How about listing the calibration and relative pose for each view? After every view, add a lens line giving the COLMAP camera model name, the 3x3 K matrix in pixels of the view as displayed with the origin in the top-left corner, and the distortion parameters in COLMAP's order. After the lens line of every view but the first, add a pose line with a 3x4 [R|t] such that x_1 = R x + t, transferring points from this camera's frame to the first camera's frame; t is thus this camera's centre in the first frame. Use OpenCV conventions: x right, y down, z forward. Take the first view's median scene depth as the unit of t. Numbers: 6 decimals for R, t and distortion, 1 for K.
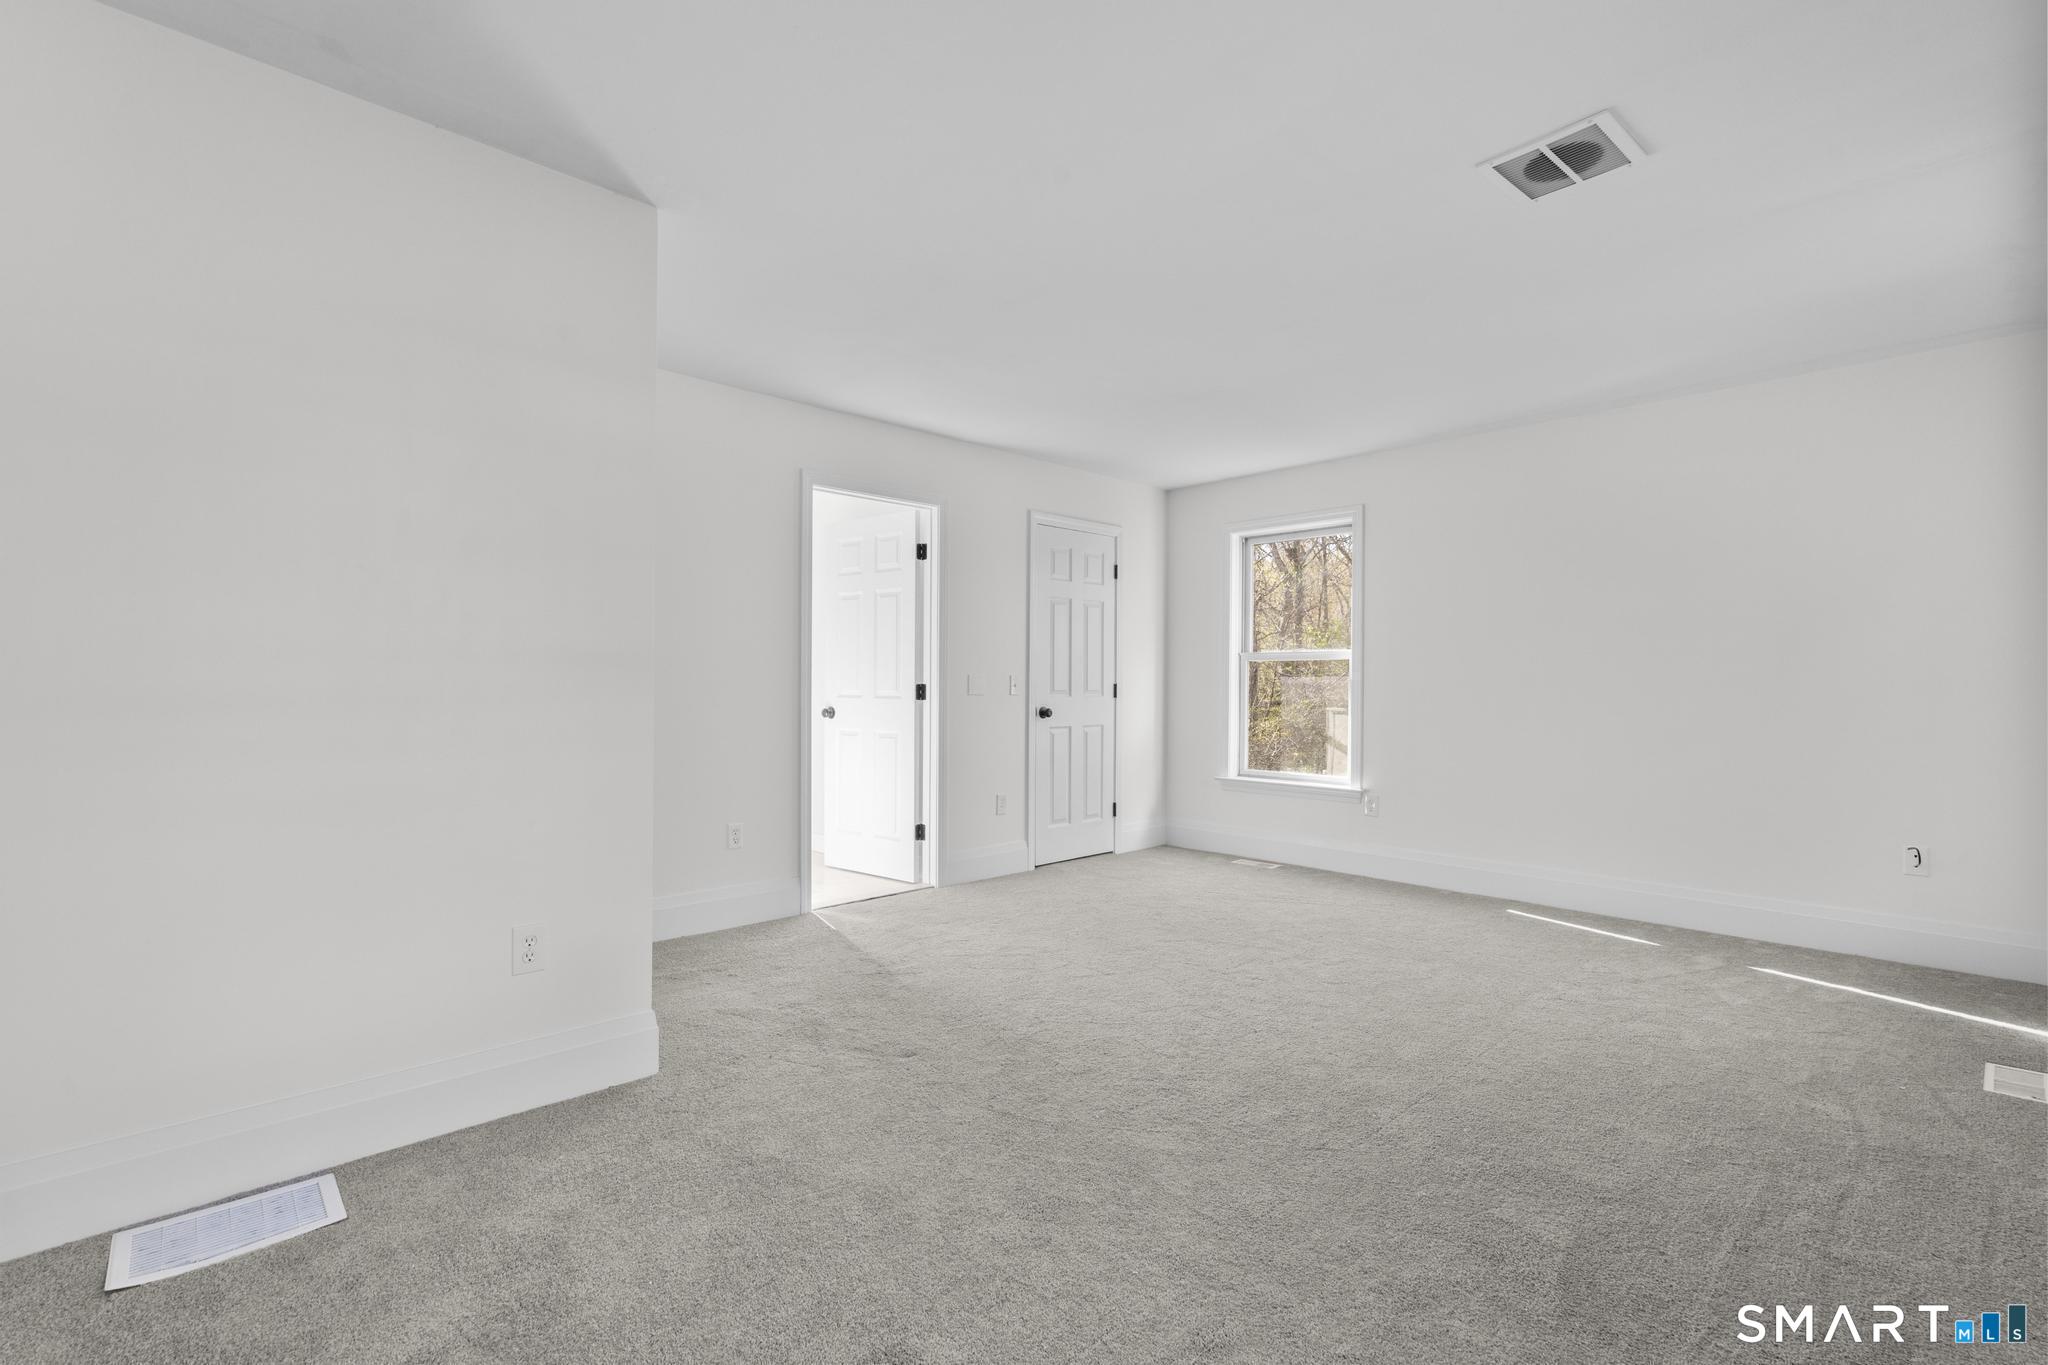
lens RADIAL K [[937.0, 0, 1025.4], [0, 937.0, 678.0], [0, 0, 1]] dist [0.000928, -0.000080]
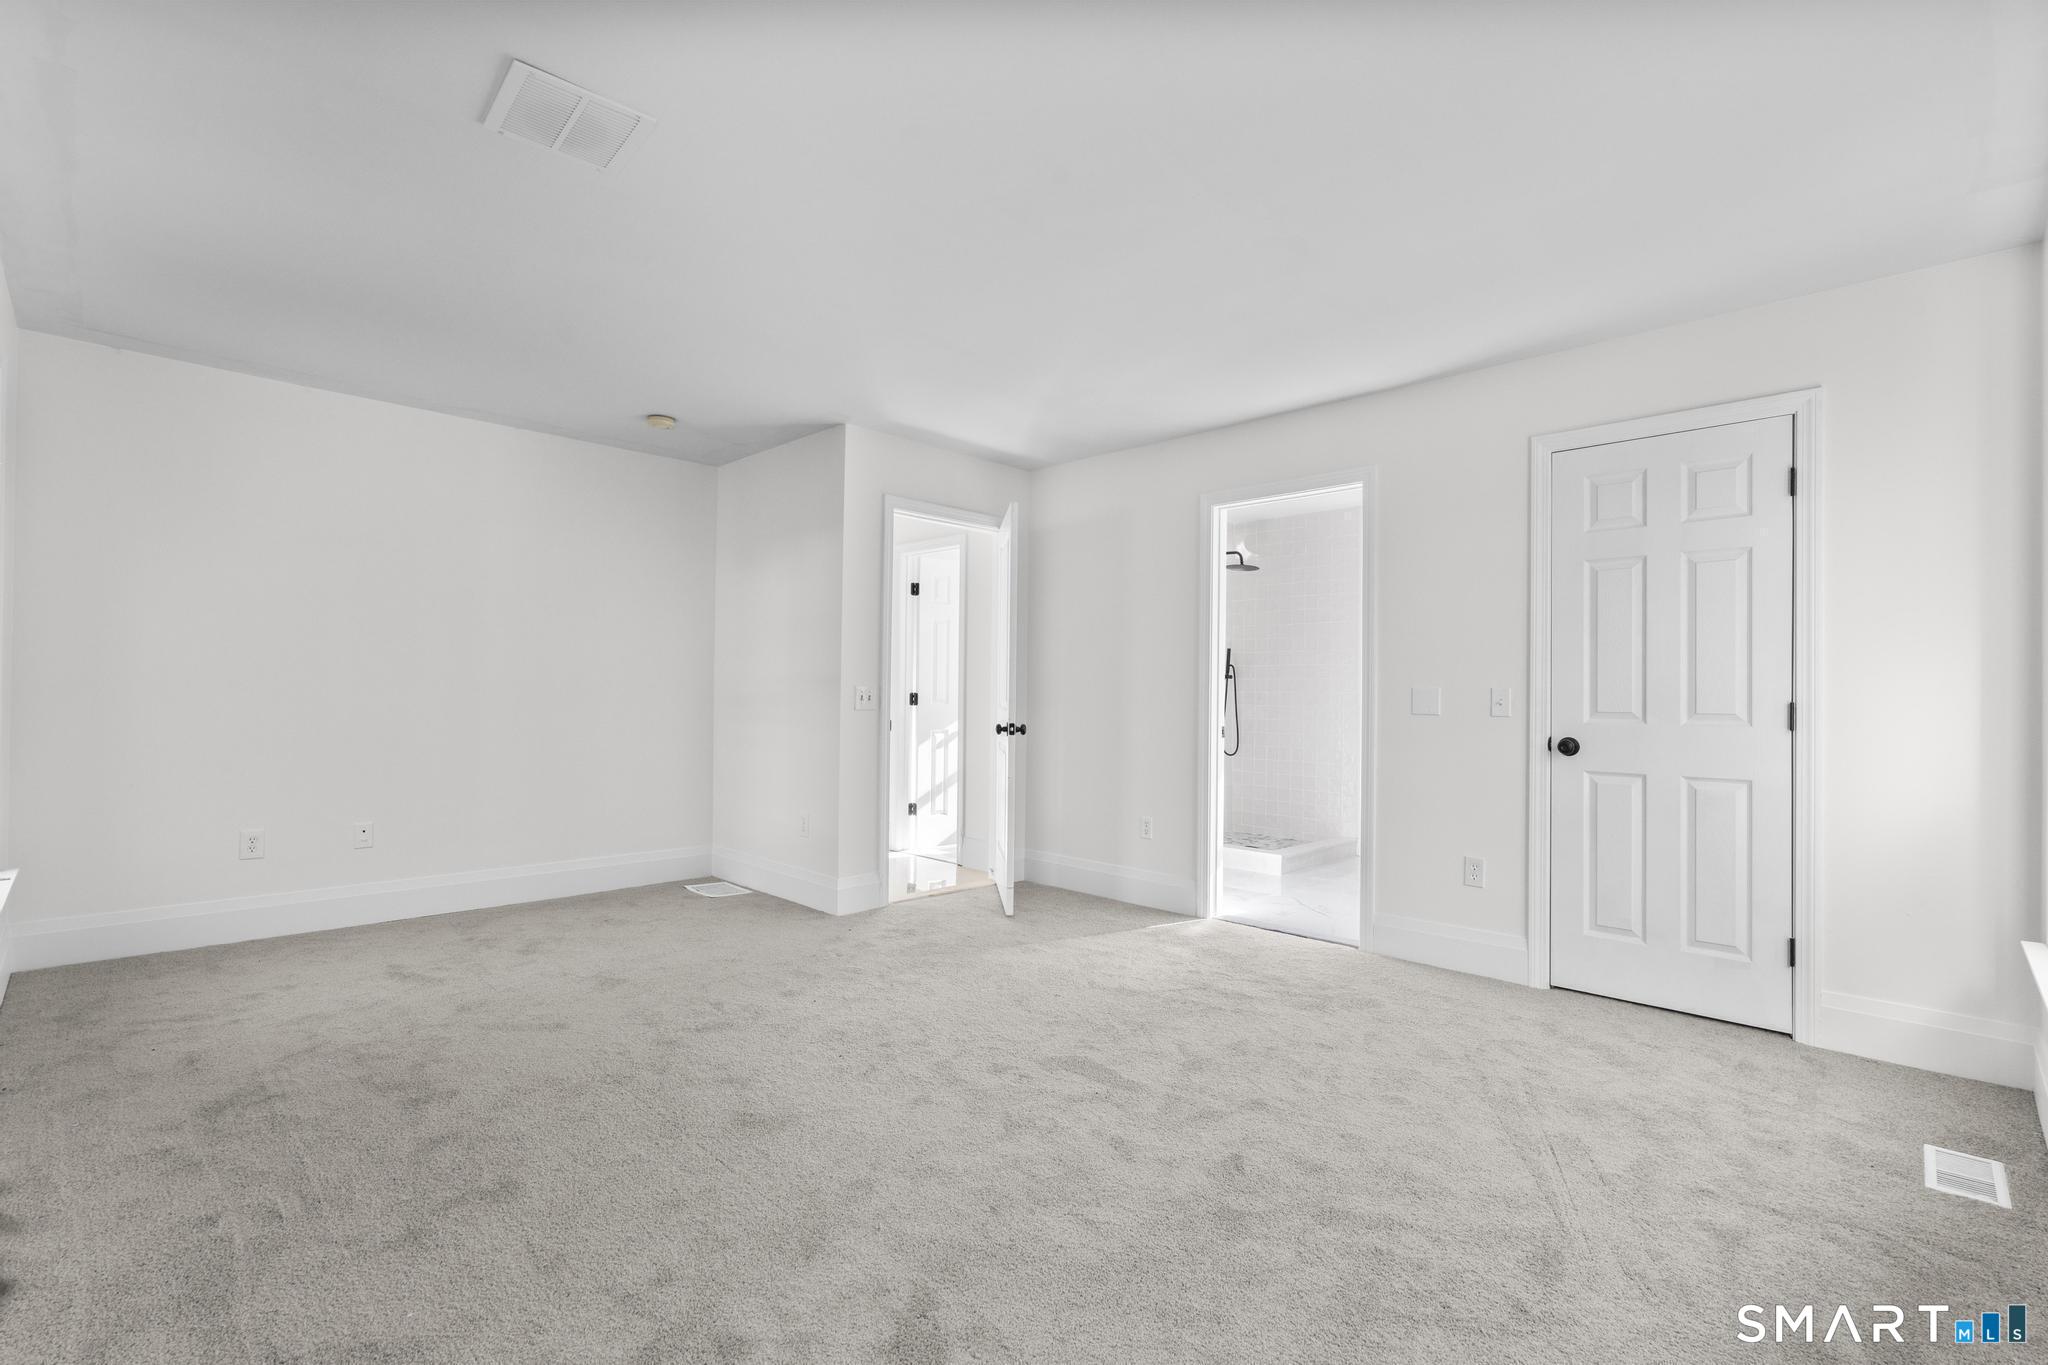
lens RADIAL K [[937.0, 0, 1025.0], [0, 937.0, 689.5], [0, 0, 1]] dist [0.000928, -0.000080]
pose [[0.022227, -0.006652, -0.999731, 0.624462], [-0.005422, 0.999962, -0.006774, 0.004506], [0.999738, 0.005571, 0.022191, 0.604086]]
